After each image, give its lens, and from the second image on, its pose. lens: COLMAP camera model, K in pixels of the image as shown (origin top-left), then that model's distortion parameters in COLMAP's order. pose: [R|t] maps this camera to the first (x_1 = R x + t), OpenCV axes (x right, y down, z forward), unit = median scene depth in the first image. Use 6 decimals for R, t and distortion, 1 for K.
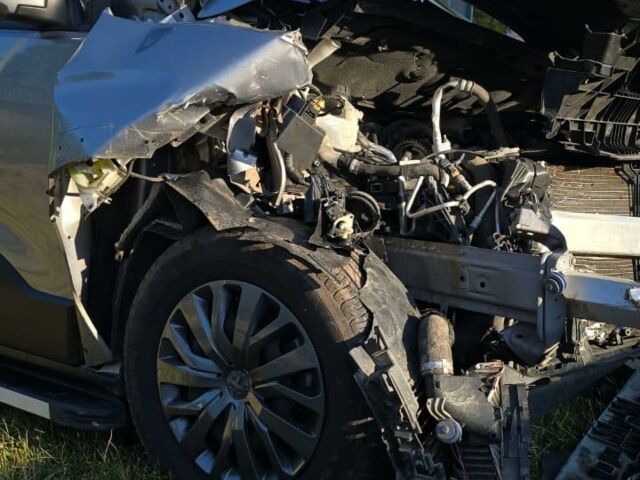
lens RADIAL K [[727.7, 0, 320.0], [0, 727.7, 240.0], [0, 0, 1]] dist [0.084803, -0.008711]
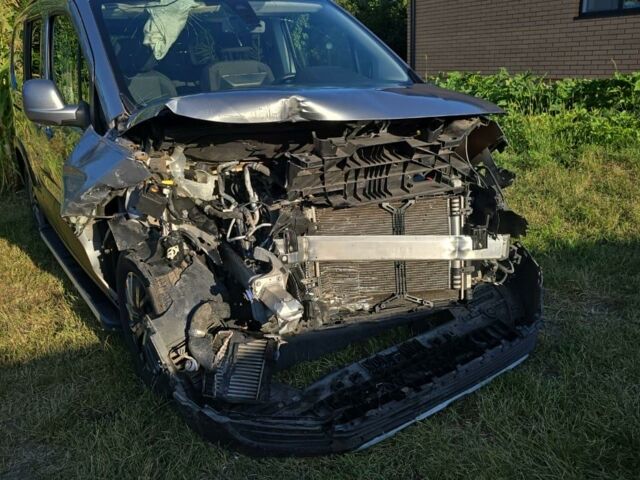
lens RADIAL K [[553.6, 0, 320.0], [0, 553.6, 240.0], [0, 0, 1]] dist [0.037243, -0.017364]
pose [[0.920604, 0.053604, -0.386800, 0.898304], [0.021981, 0.981849, 0.188384, -0.299455], [0.389878, -0.181930, 0.902716, -0.149253]]
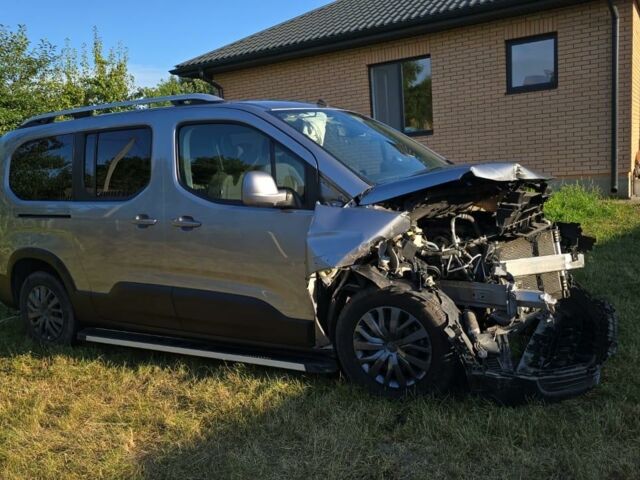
lens RADIAL K [[544.0, 0, 320.0], [0, 544.0, 240.0], [0, 0, 1]] dist [0.062344, -0.007283]
pose [[0.992370, -0.112119, 0.051303, -0.414258], [0.111916, 0.993694, 0.006824, -0.210738], [-0.051745, -0.001030, 0.998660, -0.874178]]
